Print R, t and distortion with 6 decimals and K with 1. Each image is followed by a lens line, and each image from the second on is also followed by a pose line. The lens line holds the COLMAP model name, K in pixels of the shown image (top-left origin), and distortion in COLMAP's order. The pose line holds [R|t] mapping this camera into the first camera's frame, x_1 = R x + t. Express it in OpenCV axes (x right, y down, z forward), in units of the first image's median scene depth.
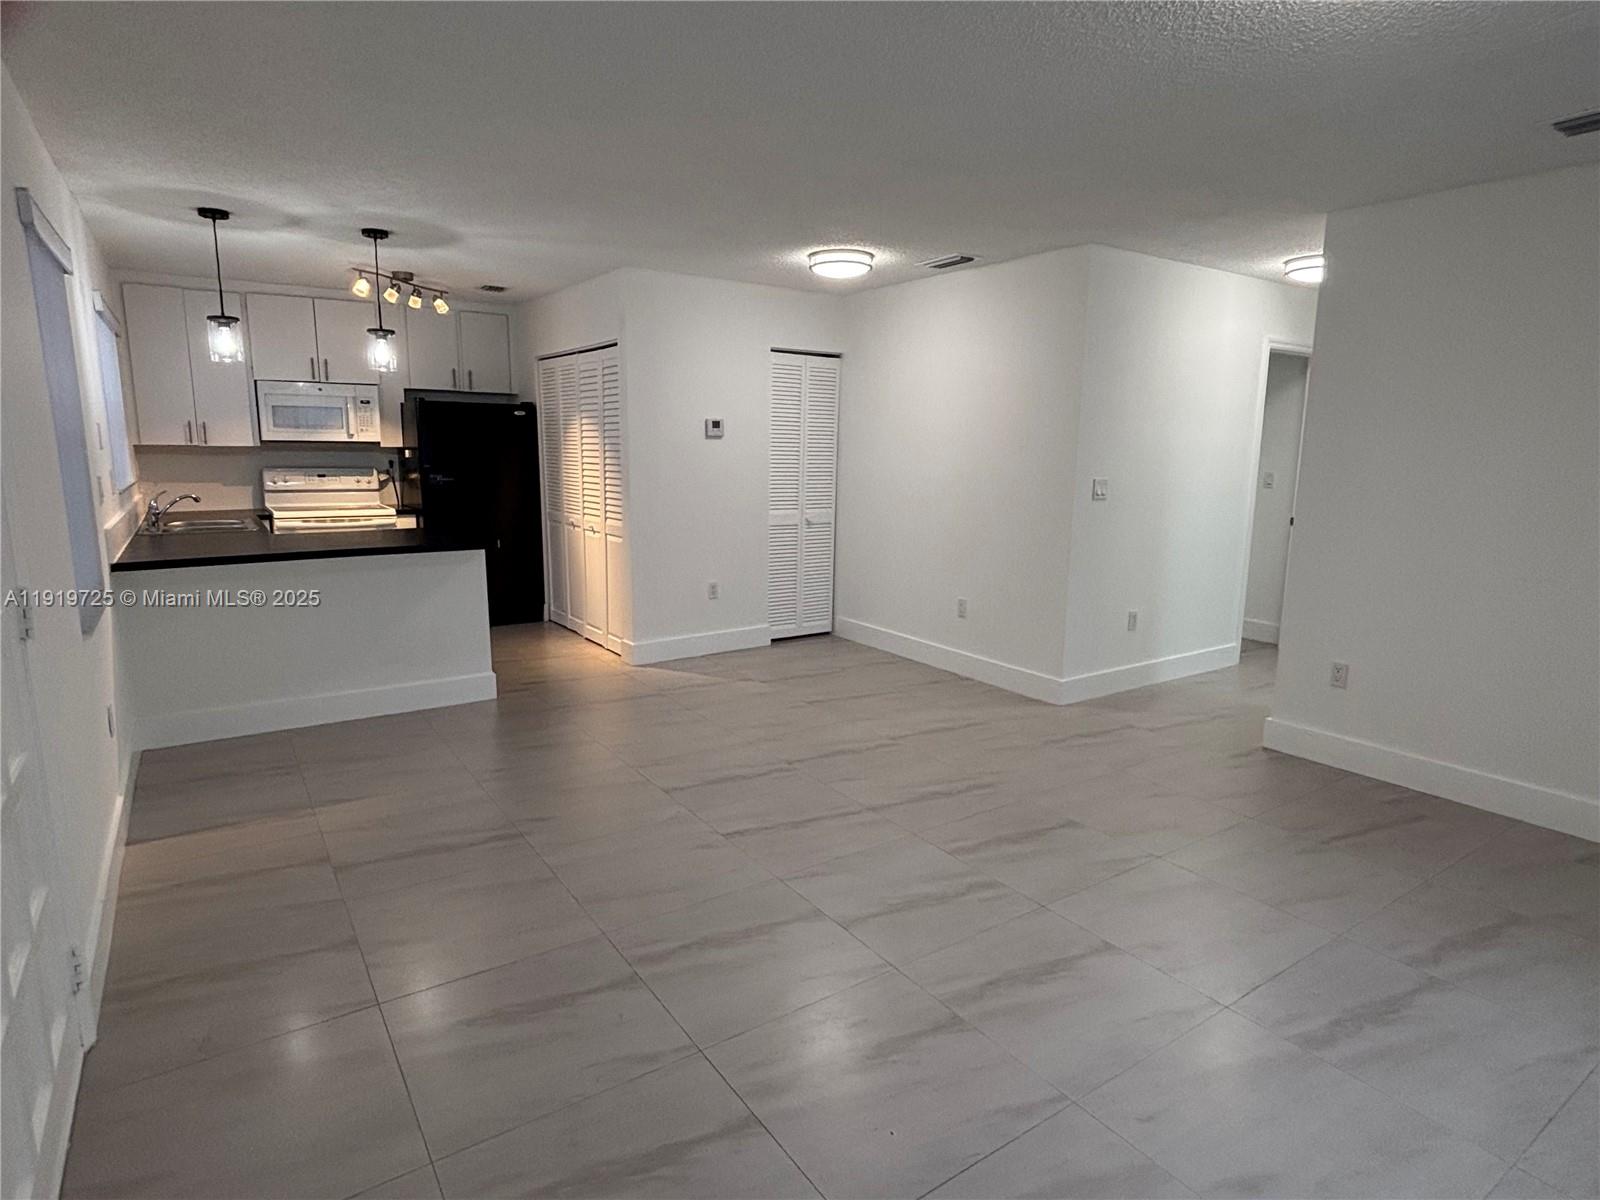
lens RADIAL K [[875.7, 0, 806.1], [0, 875.7, 597.3], [0, 0, 1]] dist [0.041552, -0.039155]
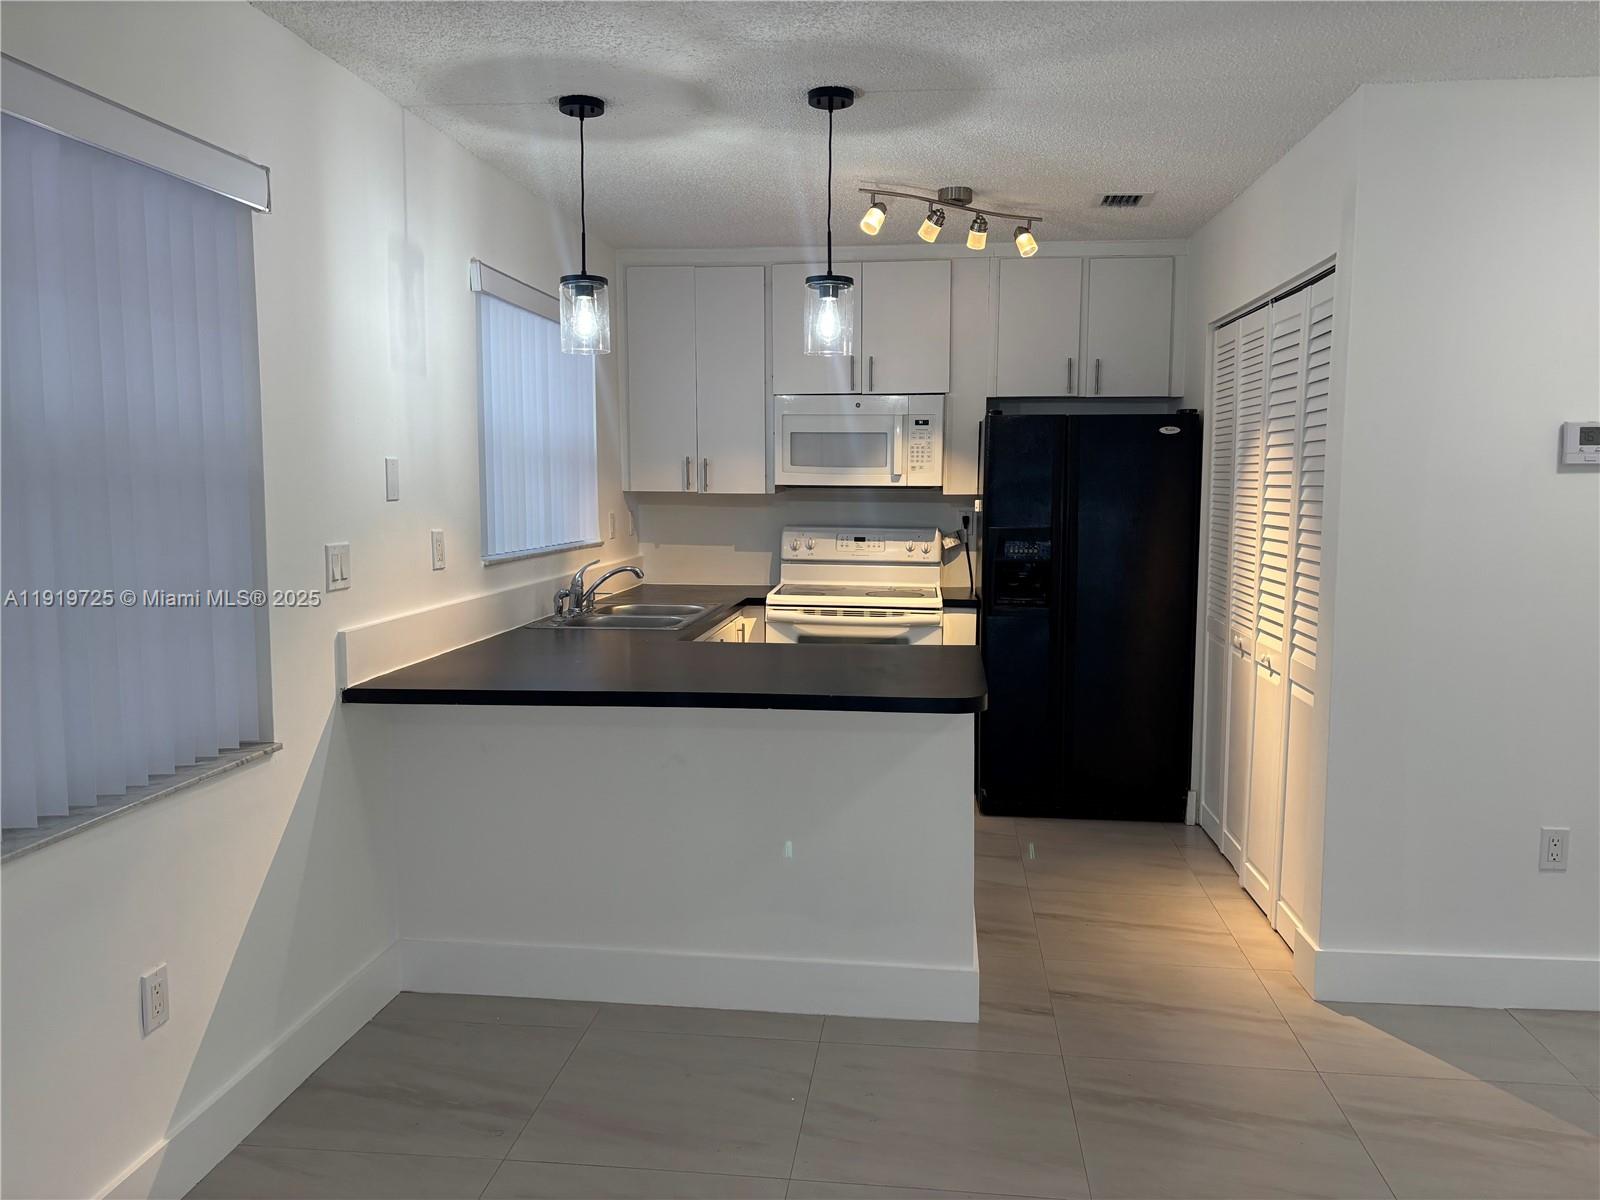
lens RADIAL K [[1242.3, 0, 802.3], [0, 1242.3, 590.8], [0, 0, 1]] dist [0.073039, -0.006391]
pose [[0.758799, 0.052424, -0.649212, 0.003220], [-0.110300, 0.992702, -0.048758, -0.054843], [0.641918, 0.108605, 0.759043, 0.311422]]
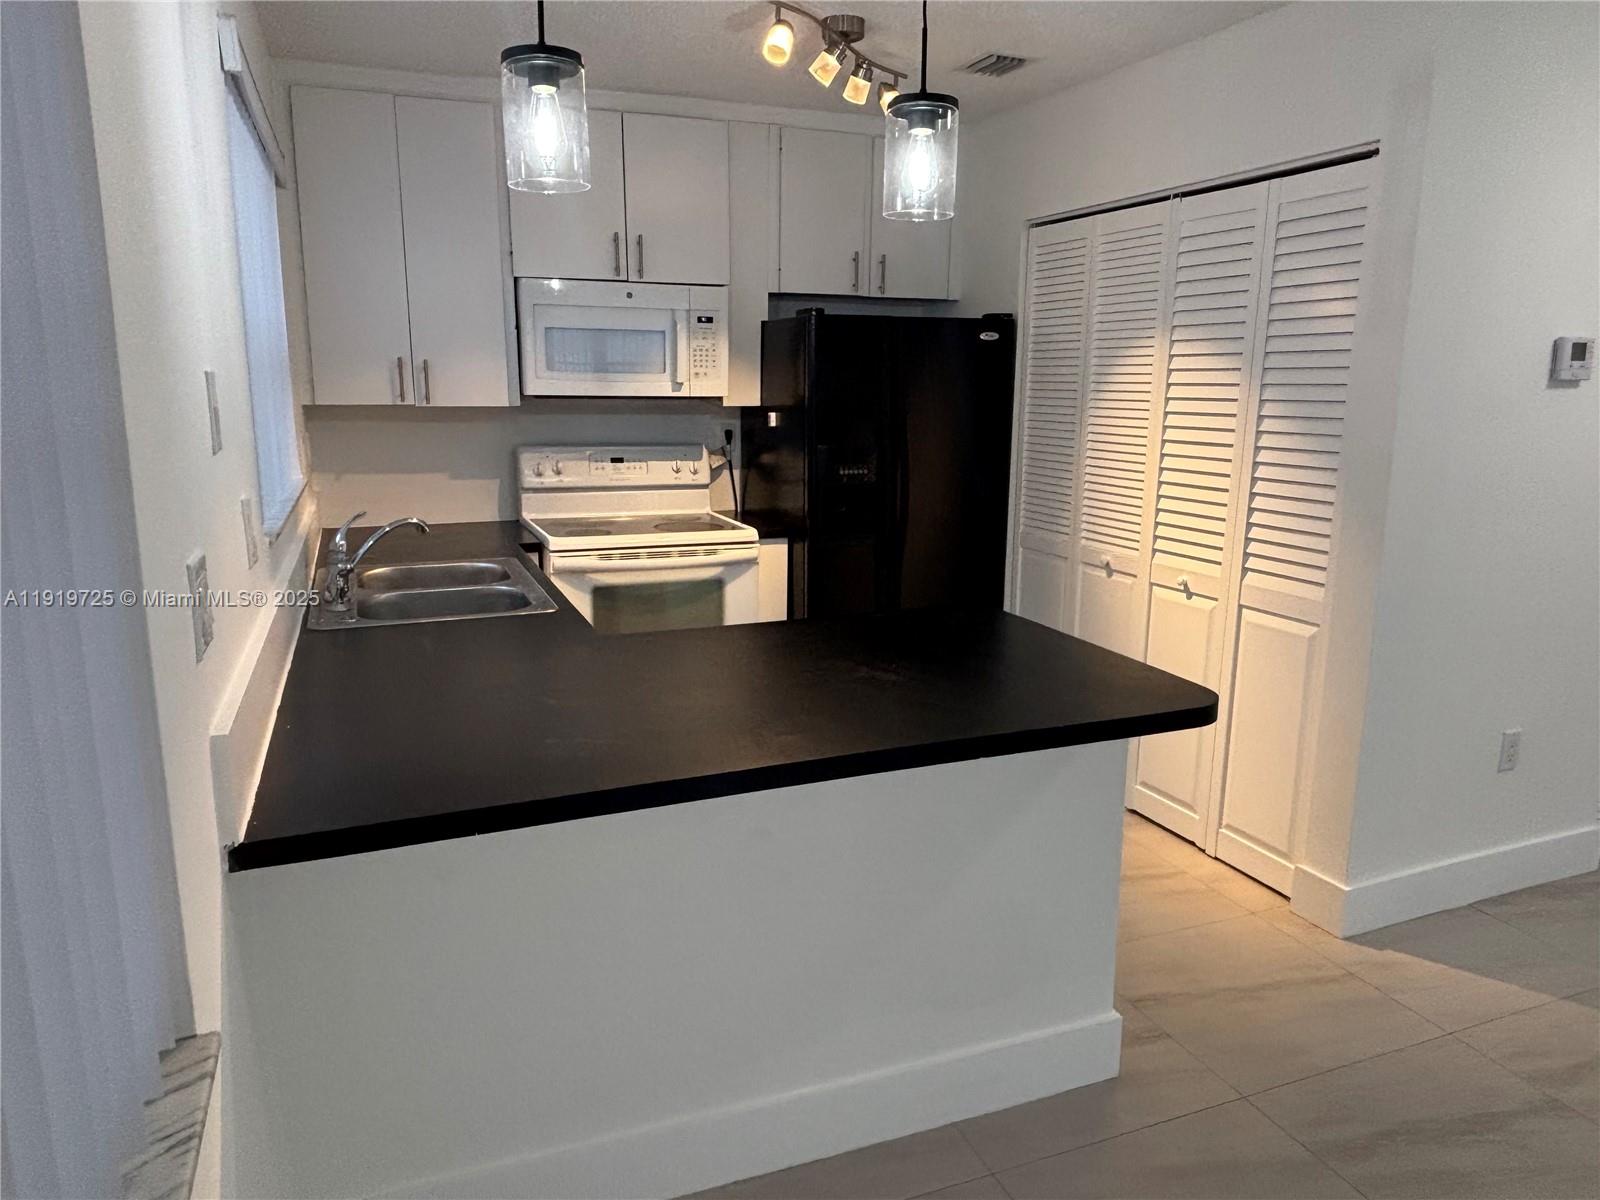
lens RADIAL K [[1111.0, 0, 834.3], [0, 1111.0, 586.5], [0, 0, 1]] dist [0.058870, -0.071281]
pose [[0.979038, 0.032964, -0.200994, -0.296079], [-0.031365, 0.999446, 0.011134, -0.076615], [0.201249, -0.004596, 0.979529, 0.387131]]
